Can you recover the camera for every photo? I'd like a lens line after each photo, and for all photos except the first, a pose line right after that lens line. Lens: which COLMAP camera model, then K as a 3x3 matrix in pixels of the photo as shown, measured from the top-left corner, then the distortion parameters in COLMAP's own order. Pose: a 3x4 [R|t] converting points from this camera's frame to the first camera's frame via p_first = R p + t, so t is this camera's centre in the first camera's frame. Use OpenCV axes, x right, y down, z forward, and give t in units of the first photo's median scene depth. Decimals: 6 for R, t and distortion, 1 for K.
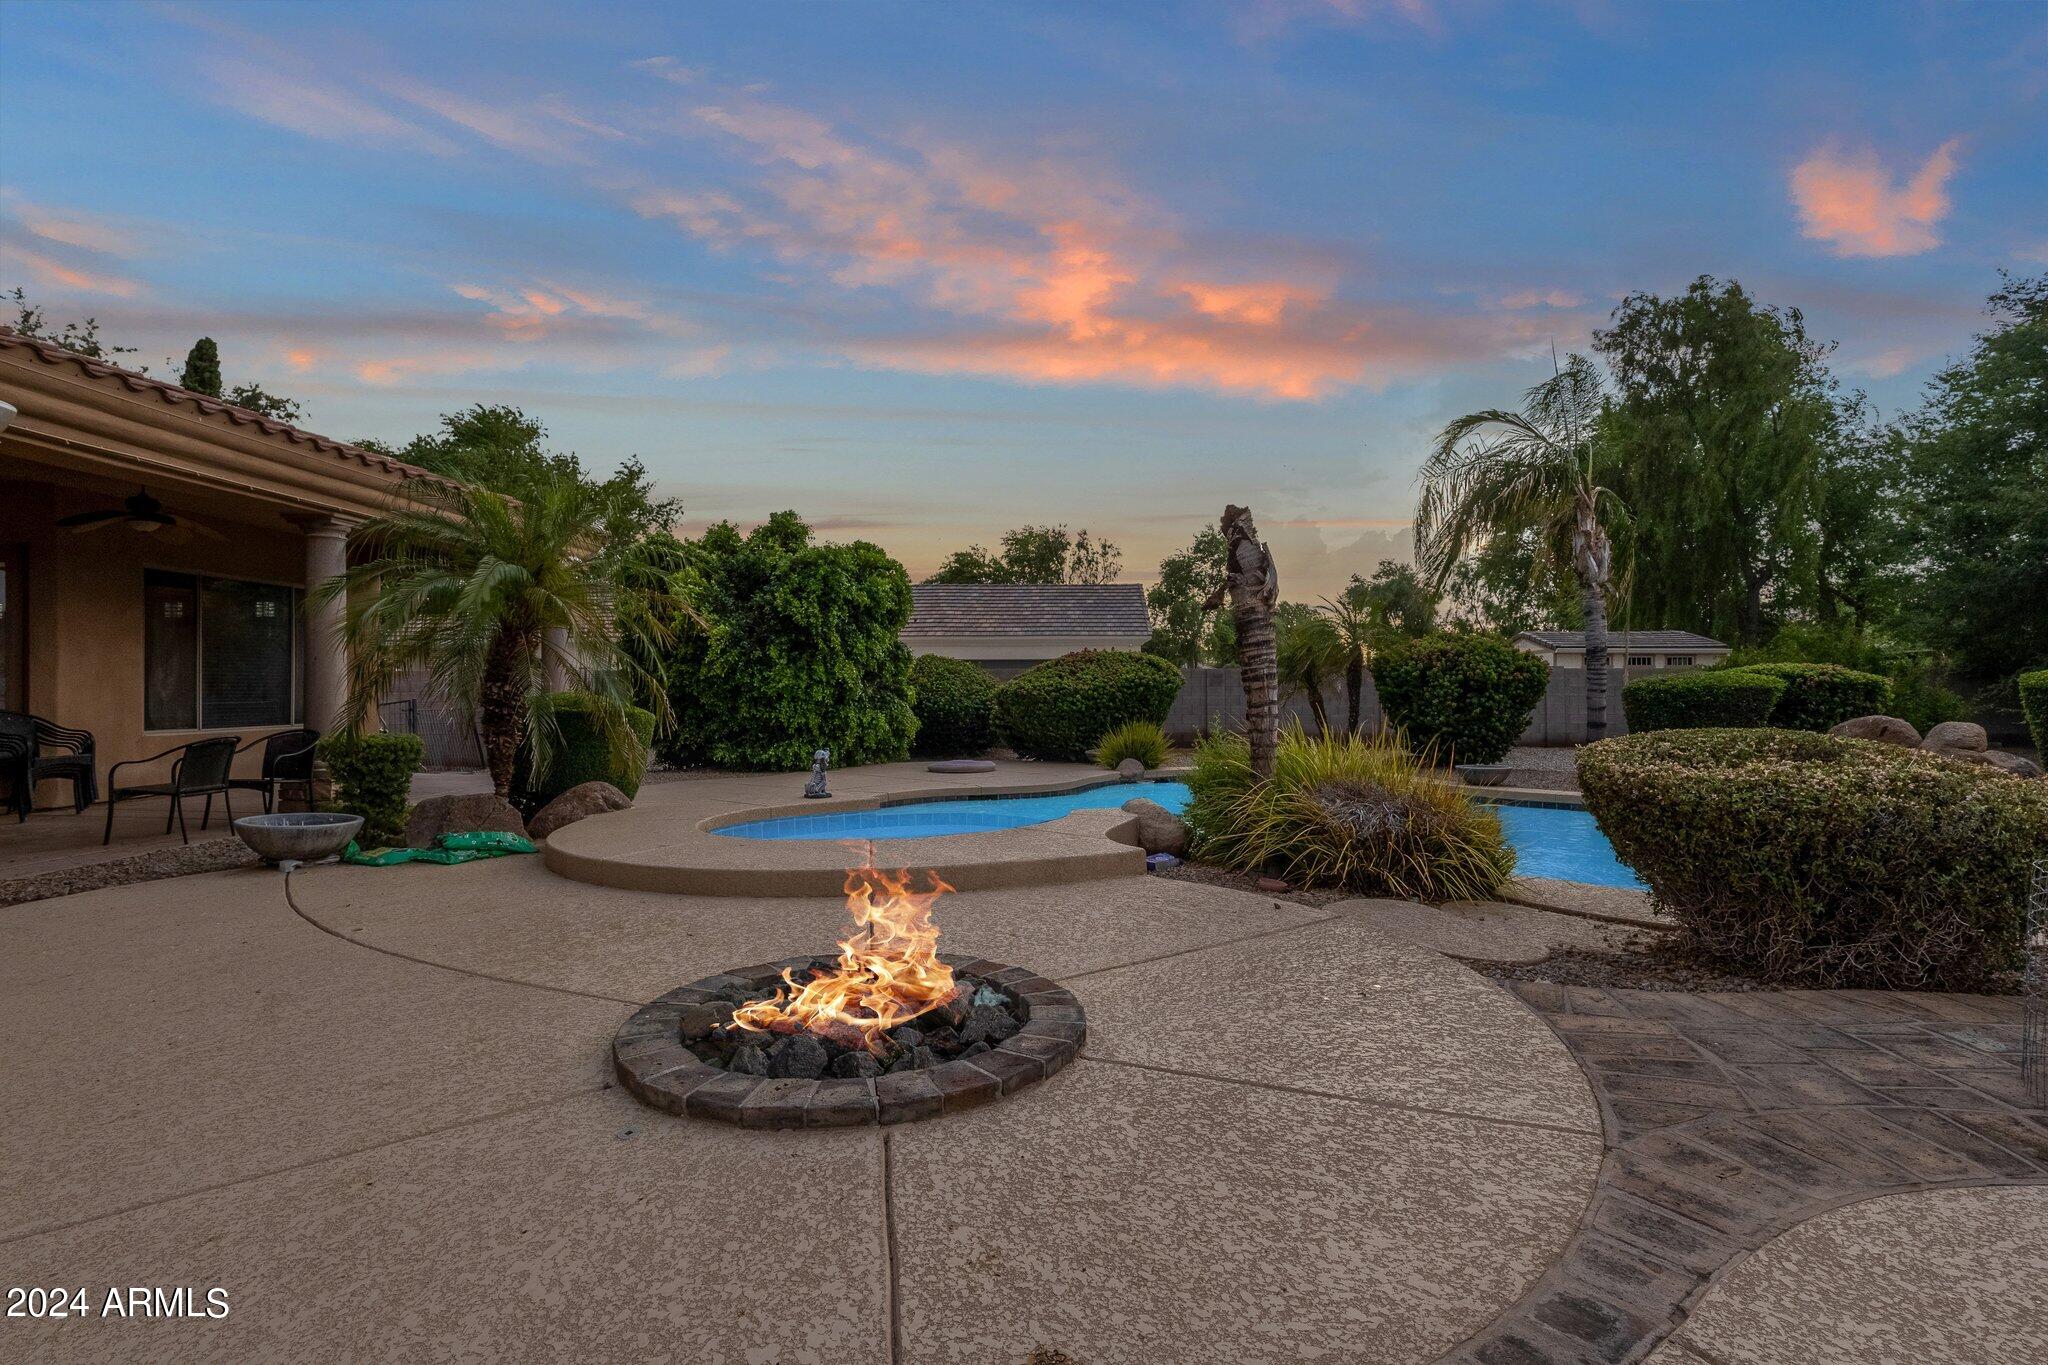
lens RADIAL K [[1016.4, 0, 1012.4], [0, 1016.4, 673.8], [0, 0, 1]] dist [0.002380, 0.002594]
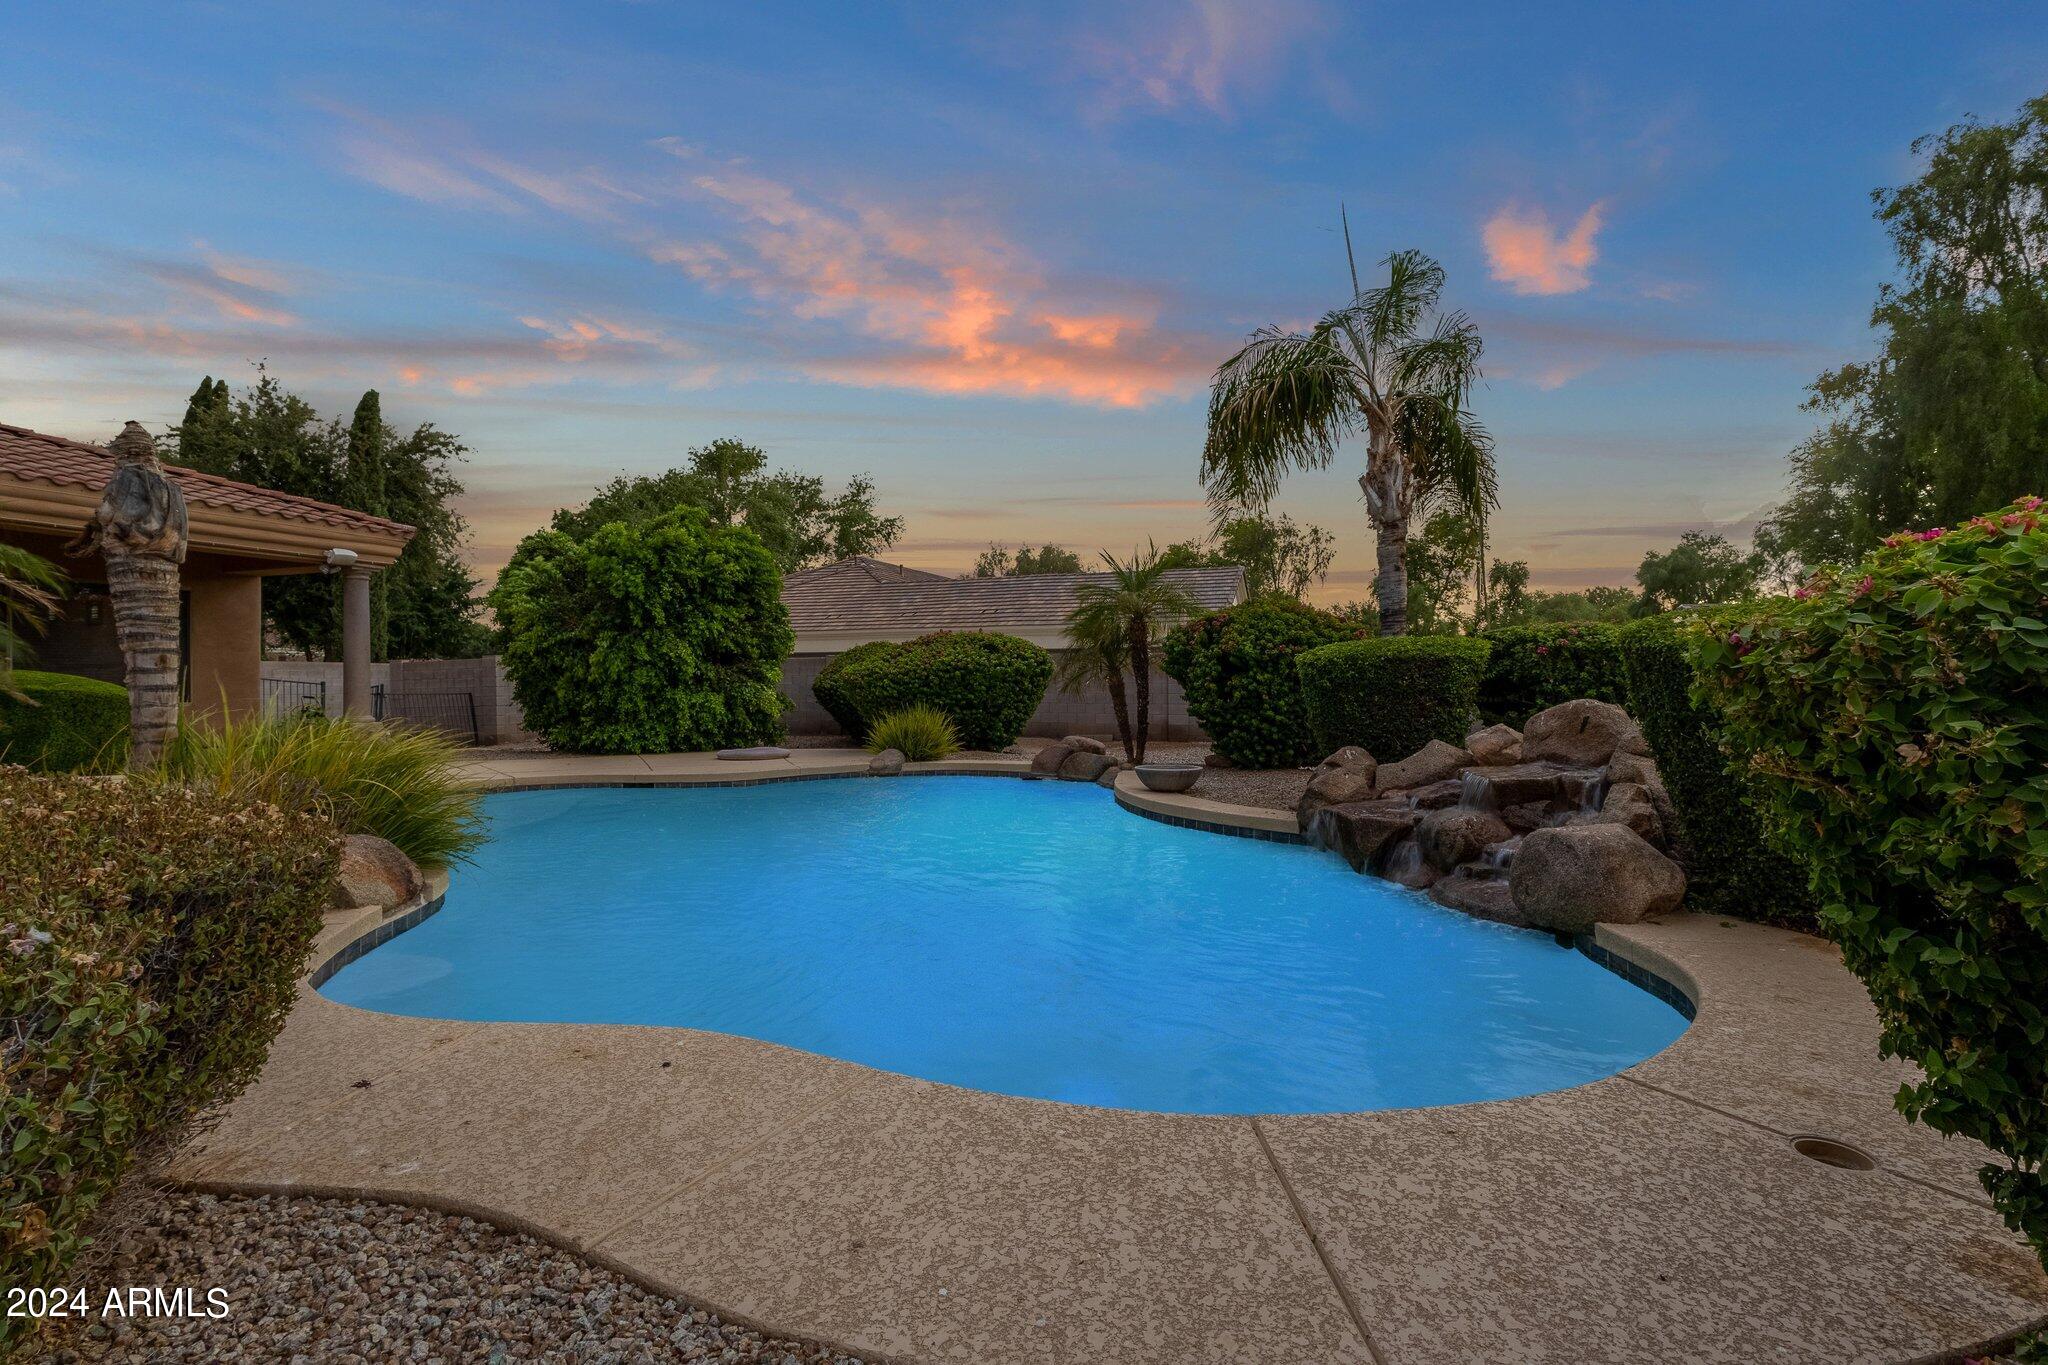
lens RADIAL K [[957.6, 0, 1026.9], [0, 957.6, 674.7], [0, 0, 1]] dist [0.001228, 0.003266]
pose [[0.940901, -0.003690, -0.338661, 0.709781], [0.004819, 0.999985, 0.002492, 0.022903], [0.338647, -0.003977, 0.940905, 0.338949]]
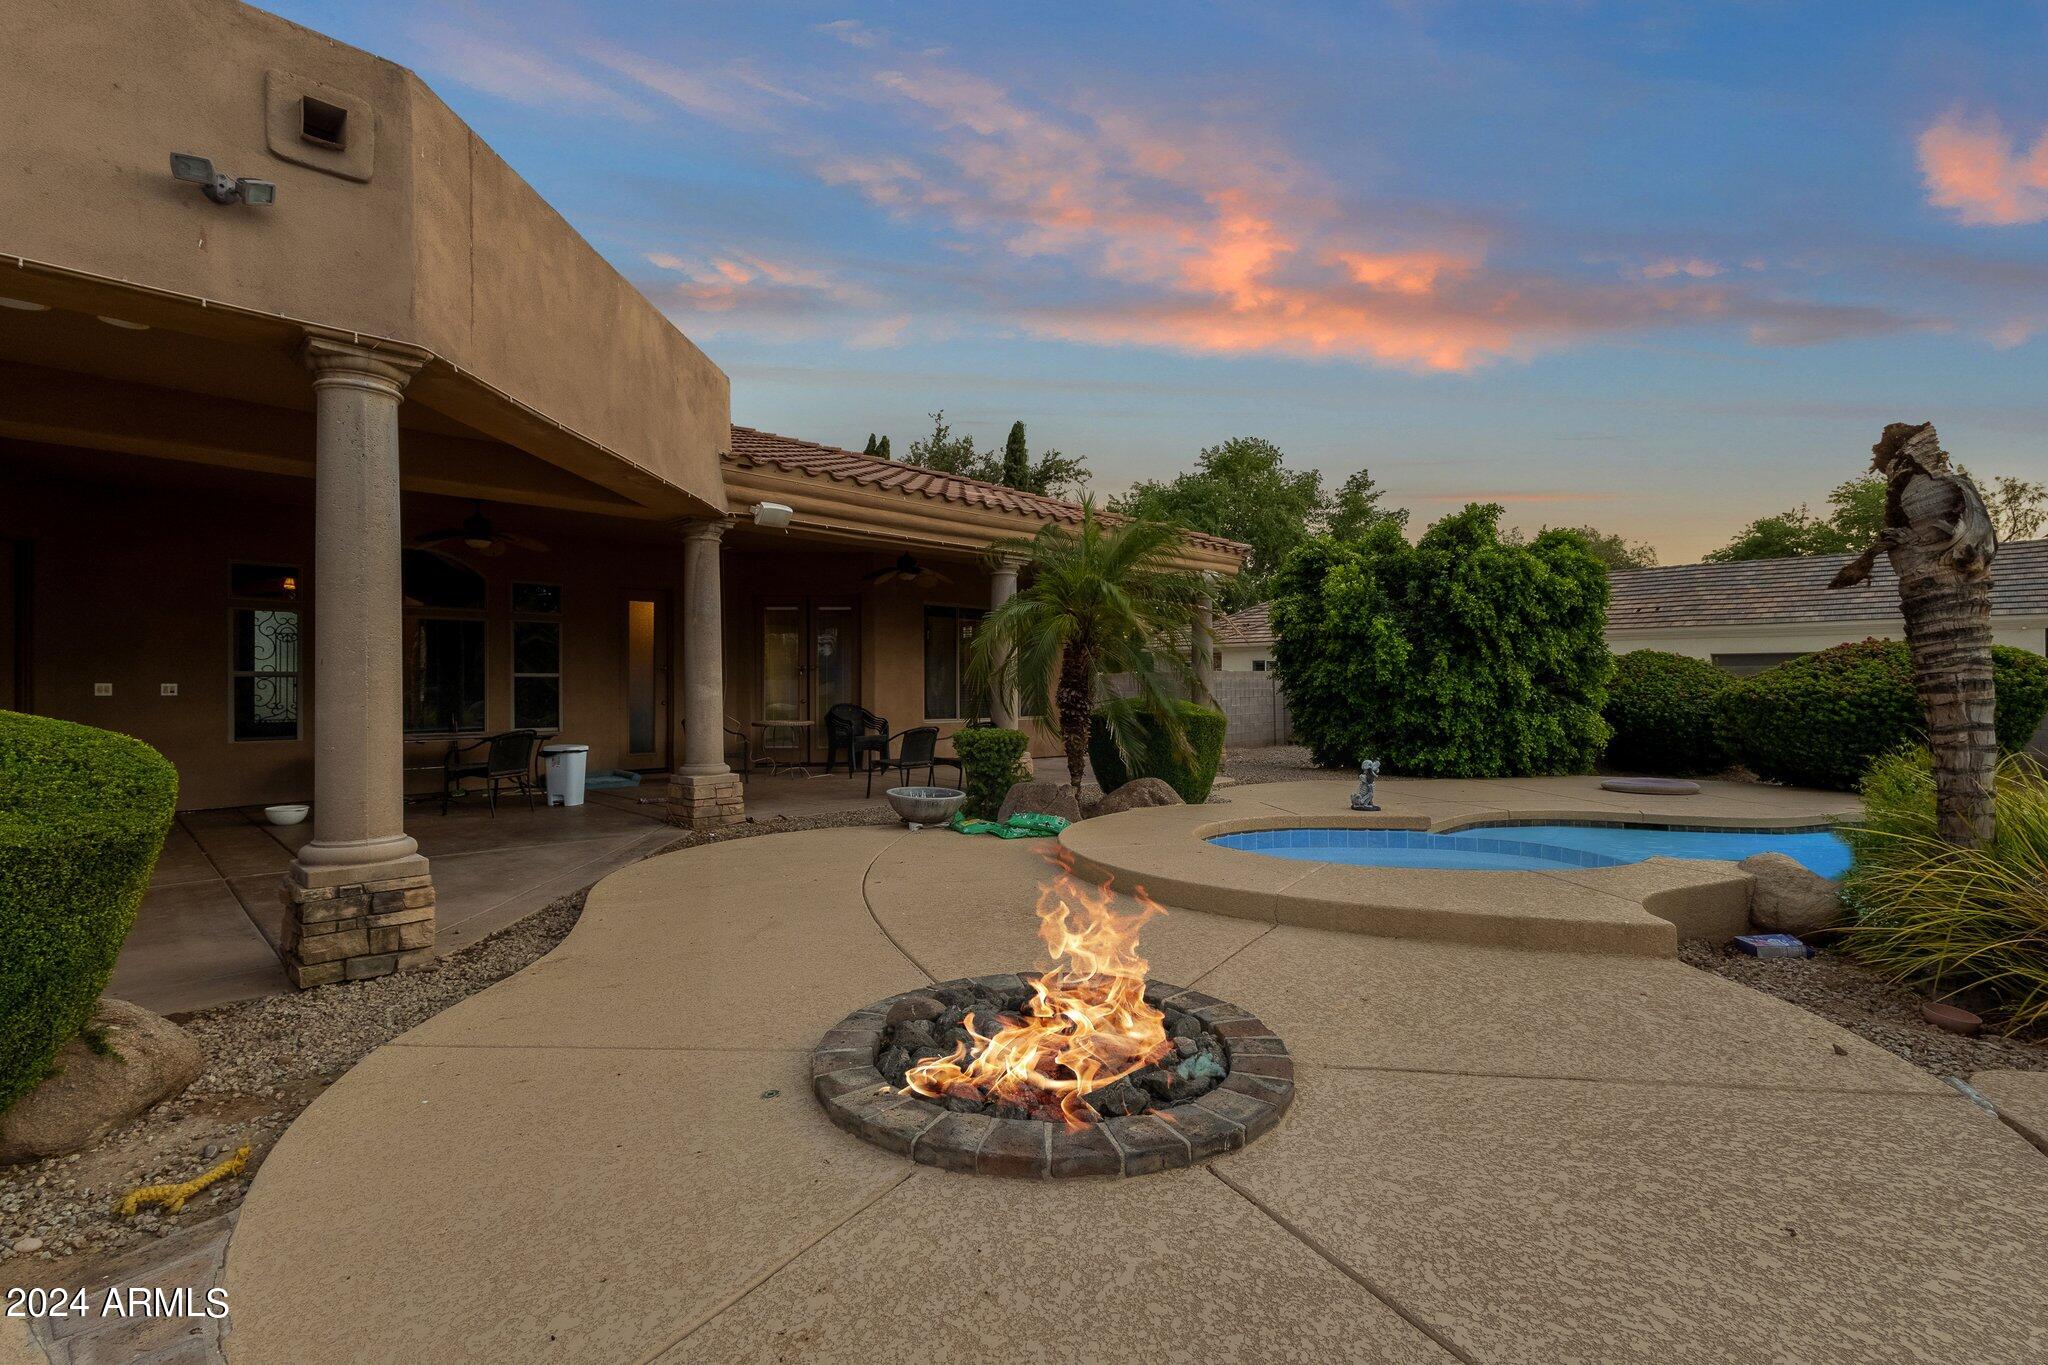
lens RADIAL K [[957.6, 0, 1004.2], [0, 957.6, 687.3], [0, 0, 1]] dist [0.001228, 0.003266]
pose [[0.729976, 0.002655, -0.683468, 0.143857], [0.008915, 0.999870, 0.013406, -0.006196], [0.683415, -0.015879, 0.729858, 0.100680]]
